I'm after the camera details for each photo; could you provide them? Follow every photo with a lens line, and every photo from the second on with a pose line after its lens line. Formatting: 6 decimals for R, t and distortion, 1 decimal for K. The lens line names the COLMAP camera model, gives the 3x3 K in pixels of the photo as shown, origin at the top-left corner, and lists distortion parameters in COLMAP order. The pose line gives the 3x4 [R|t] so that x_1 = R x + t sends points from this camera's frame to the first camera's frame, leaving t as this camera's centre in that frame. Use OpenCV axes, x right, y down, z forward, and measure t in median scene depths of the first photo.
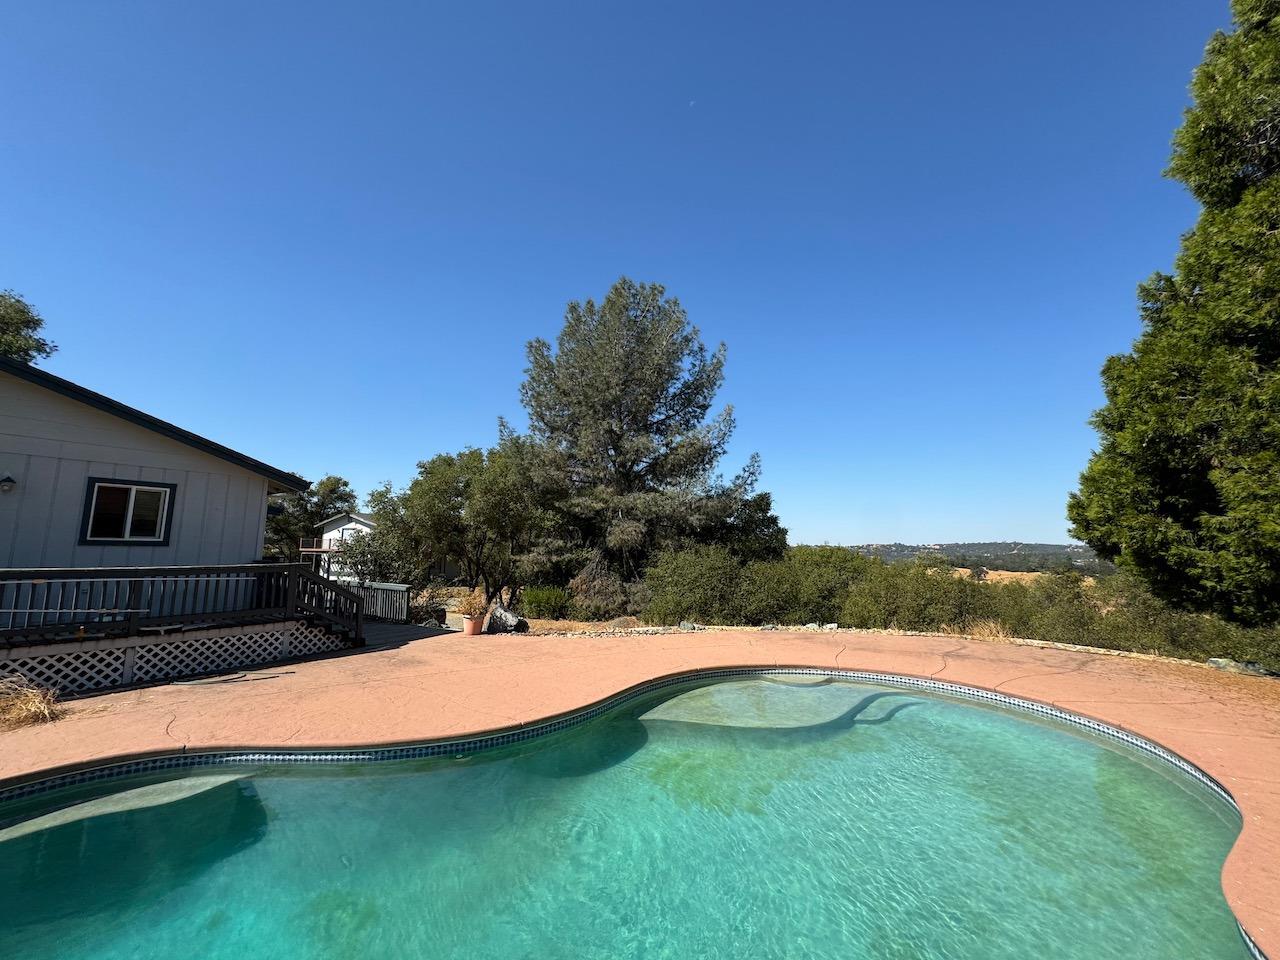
lens RADIAL K [[513.8, 0, 645.8], [0, 513.8, 479.7], [0, 0, 1]] dist [-0.000463, 0.001294]
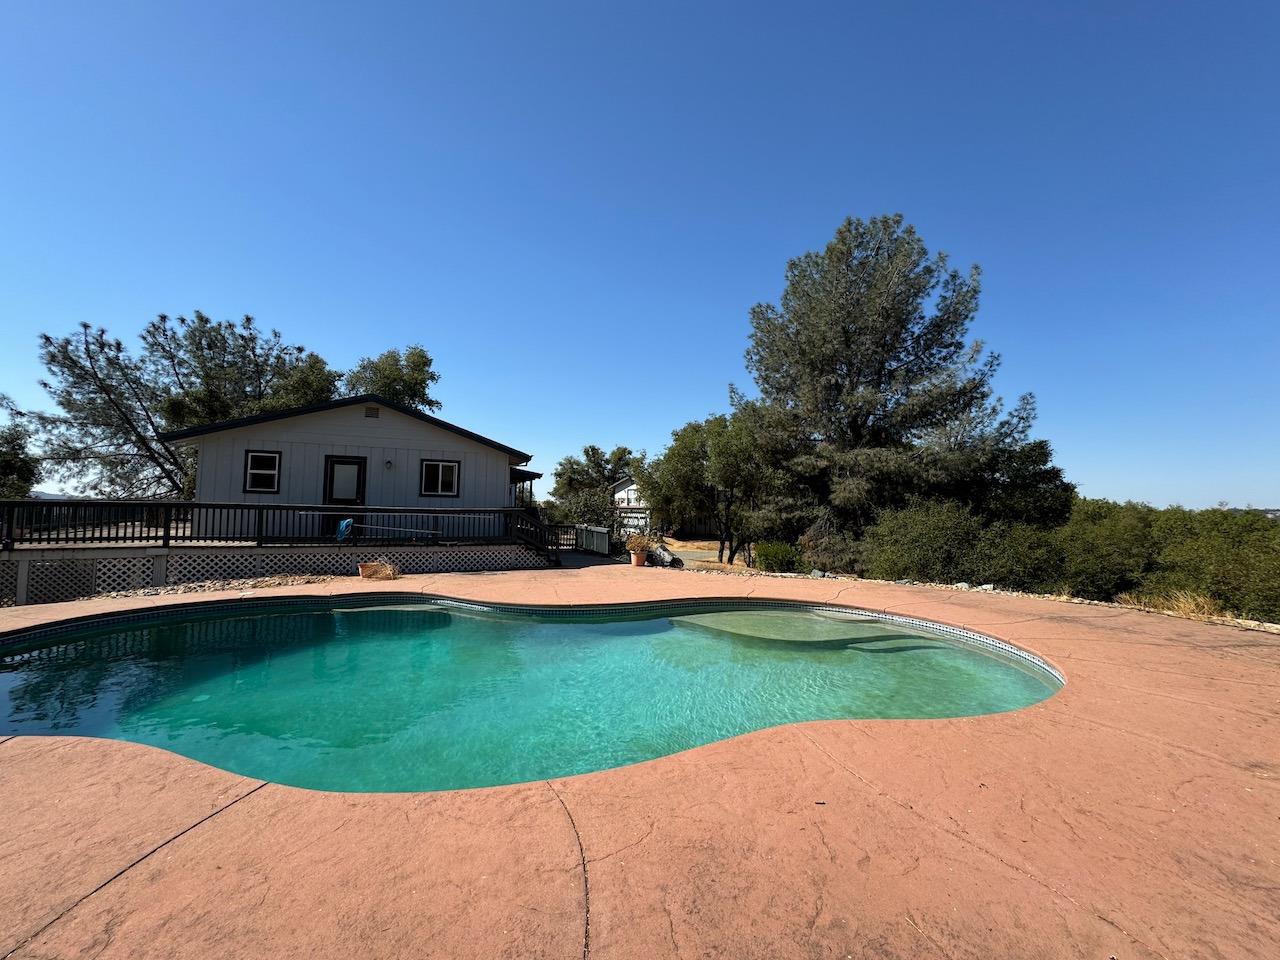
lens RADIAL K [[513.8, 0, 642.2], [0, 513.8, 480.9], [0, 0, 1]] dist [-0.000463, 0.001294]
pose [[0.857784, -0.017907, -0.513699, 0.110319], [0.058455, 0.996308, 0.062878, 0.000855], [0.510676, -0.083964, 0.855664, -0.031295]]
